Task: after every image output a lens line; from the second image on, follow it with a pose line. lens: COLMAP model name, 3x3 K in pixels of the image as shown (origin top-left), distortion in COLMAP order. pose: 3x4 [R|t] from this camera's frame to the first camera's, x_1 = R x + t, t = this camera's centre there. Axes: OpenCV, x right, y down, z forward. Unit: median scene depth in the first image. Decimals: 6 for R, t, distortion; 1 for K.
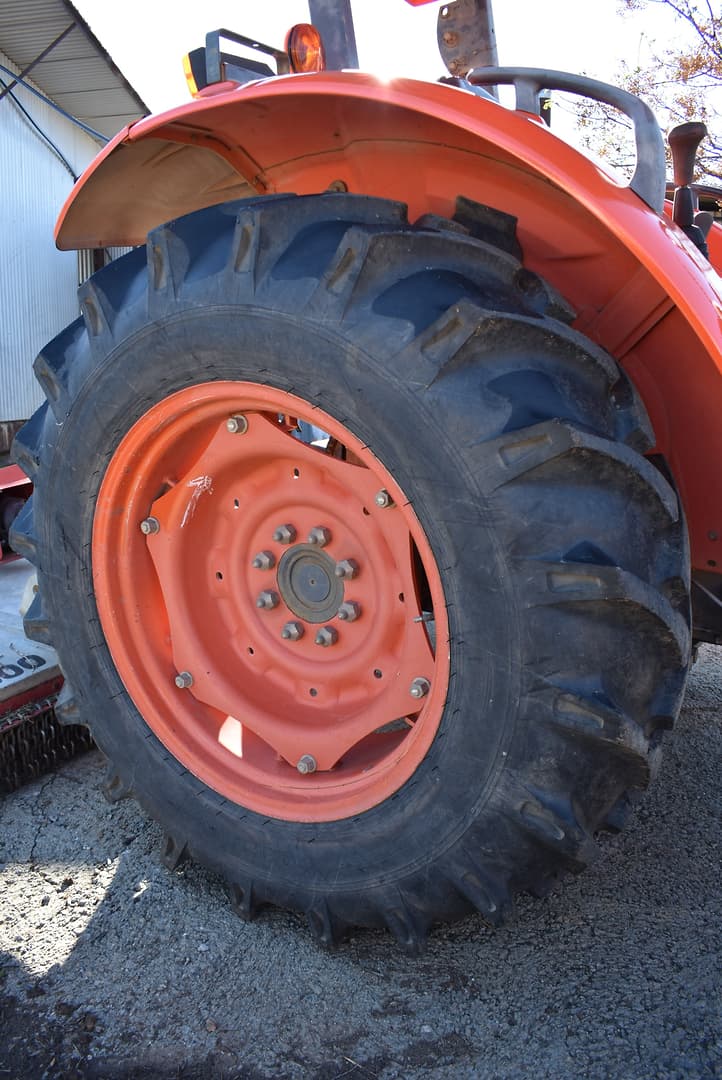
lens RADIAL K [[841.2, 0, 354.0], [0, 841.2, 544.8], [0, 0, 1]] dist [-0.093148, 0.013208]
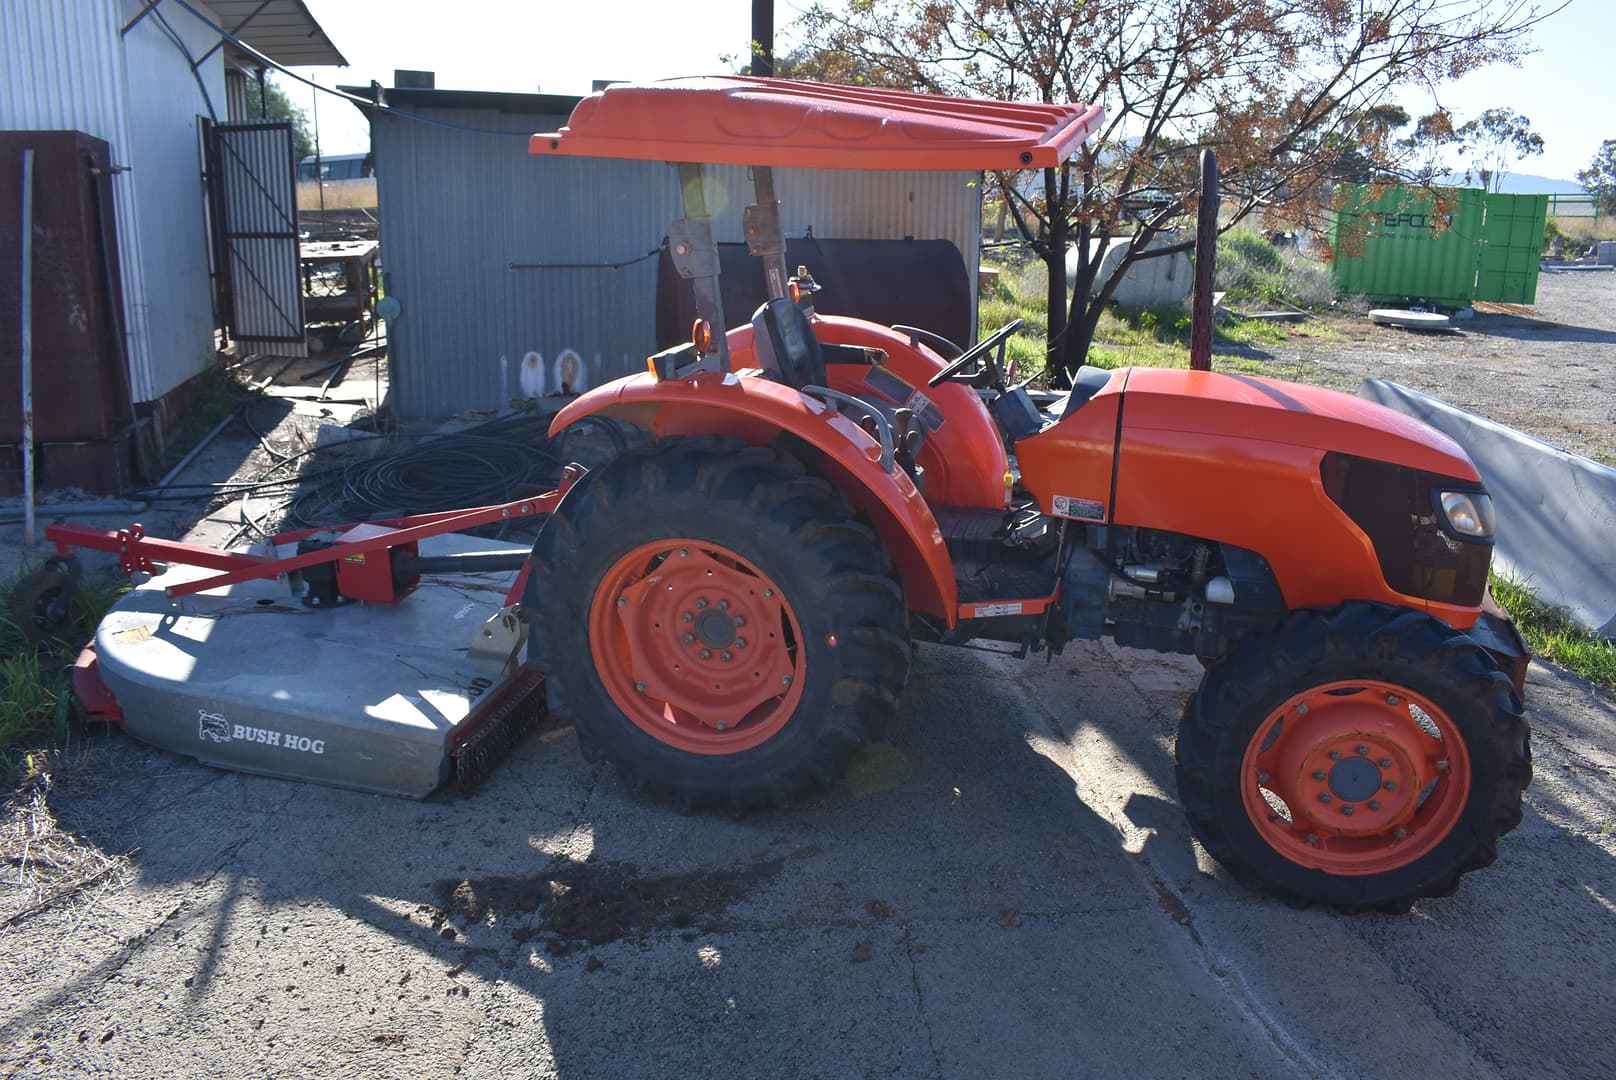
lens RADIAL K [[1258.6, 0, 803.5], [0, 1258.6, 546.8], [0, 0, 1]] dist [-0.093148, 0.013208]
pose [[0.964228, -0.060621, 0.258050, -0.622425], [0.038692, 0.995259, 0.089229, -0.406630], [-0.262236, -0.076052, 0.962002, -1.851174]]
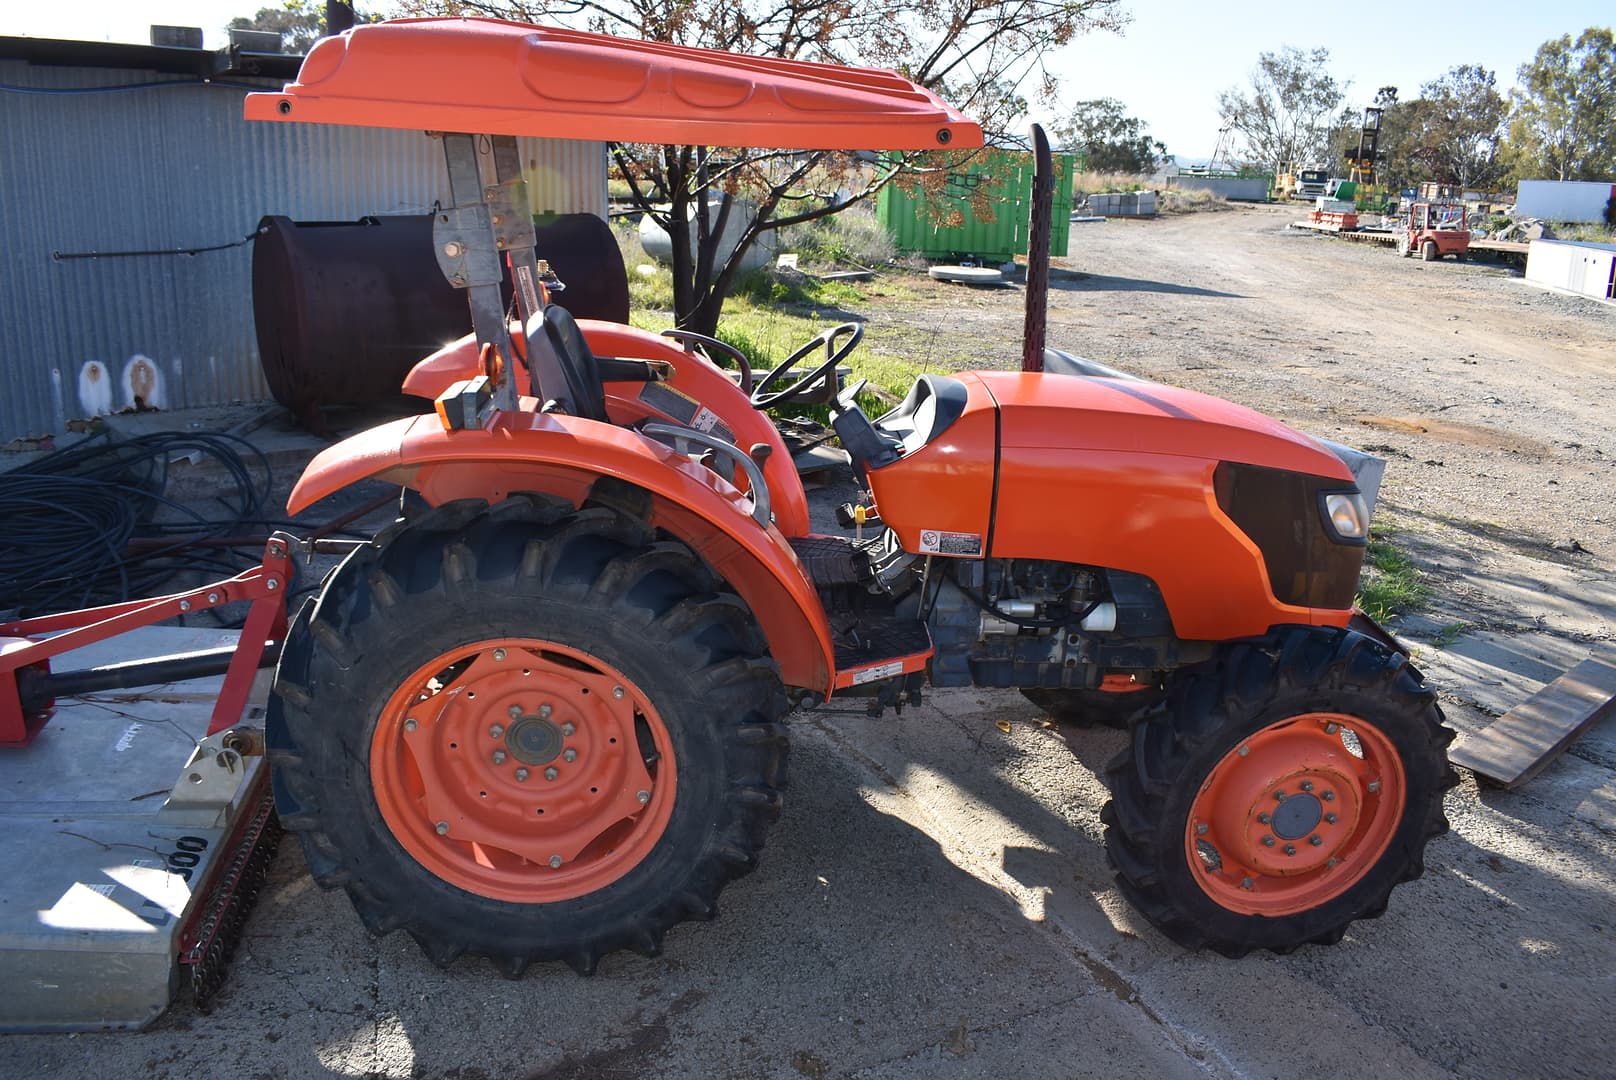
lens RADIAL K [[1258.6, 0, 802.3], [0, 1258.6, 544.8], [0, 0, 1]] dist [-0.093148, 0.013208]
pose [[0.802810, -0.155879, 0.575498, -0.942472], [0.090389, 0.985883, 0.140944, -0.592306], [-0.589343, -0.061133, 0.805567, -1.050779]]
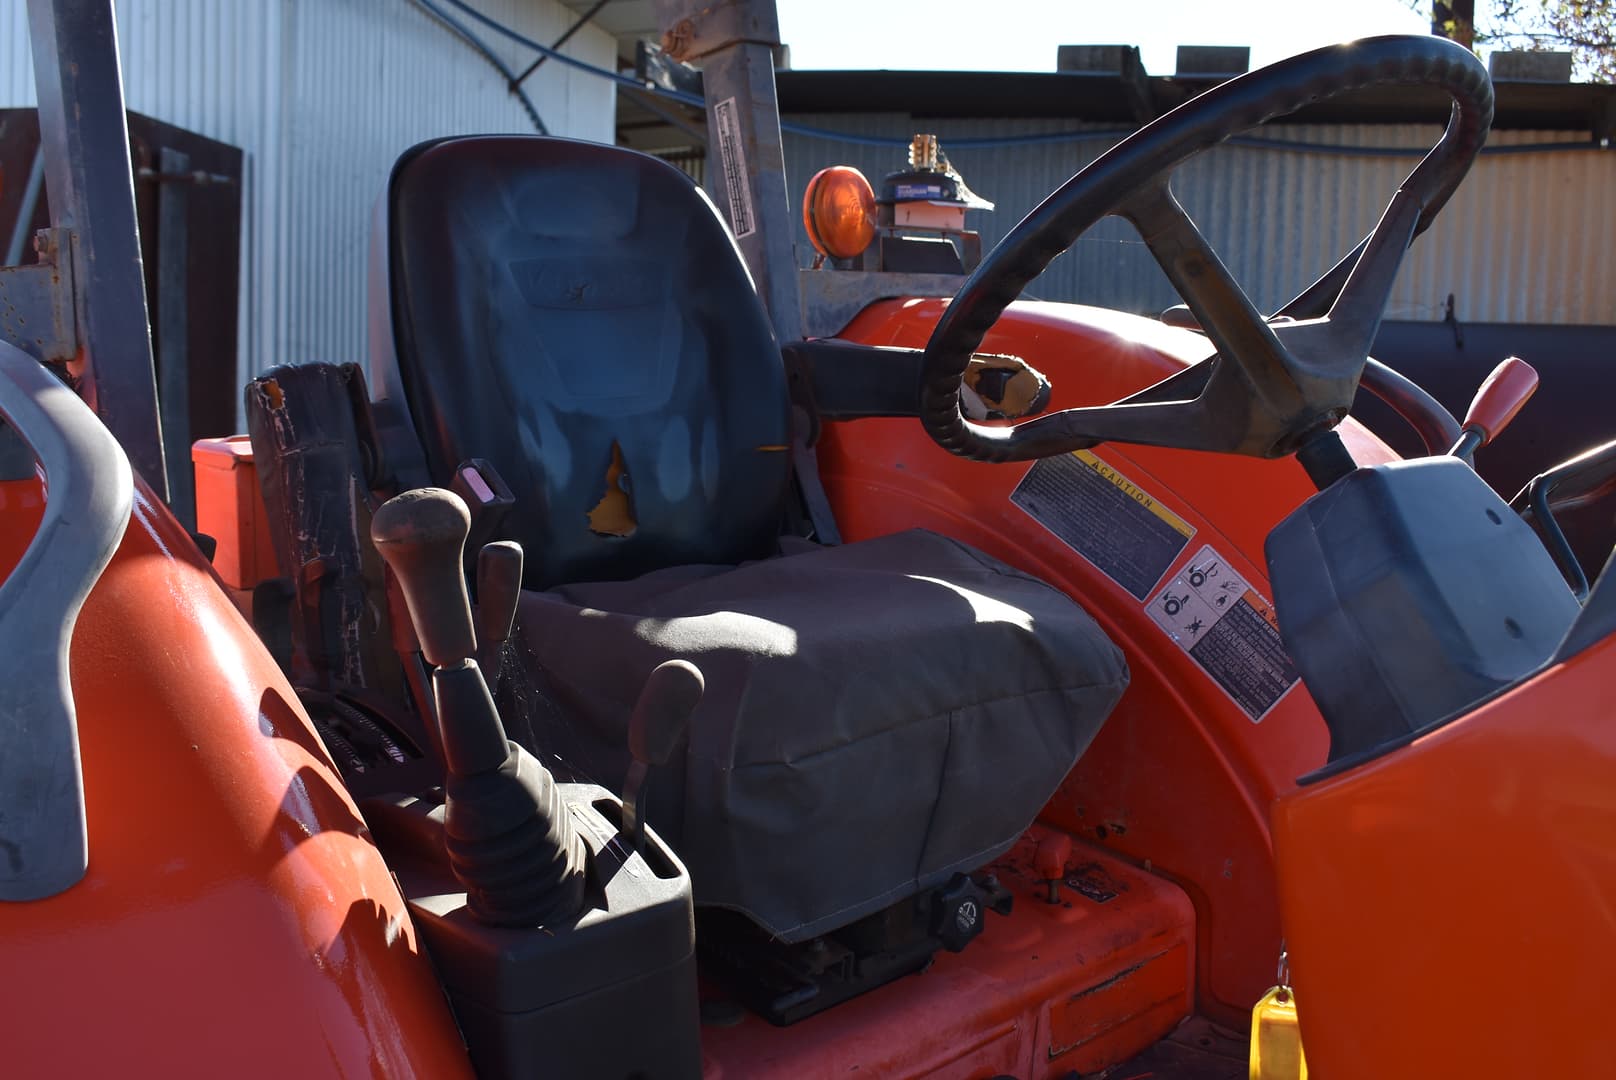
lens RADIAL K [[1641.4, 0, 808.8], [0, 1641.4, 540.1], [0, 0, 1]] dist [-0.088110, 0.000000]
pose [[0.967427, 0.043102, -0.249455, 0.641012], [-0.069739, 0.992646, -0.098943, -0.388508], [0.243356, 0.113117, 0.963319, 0.339032]]
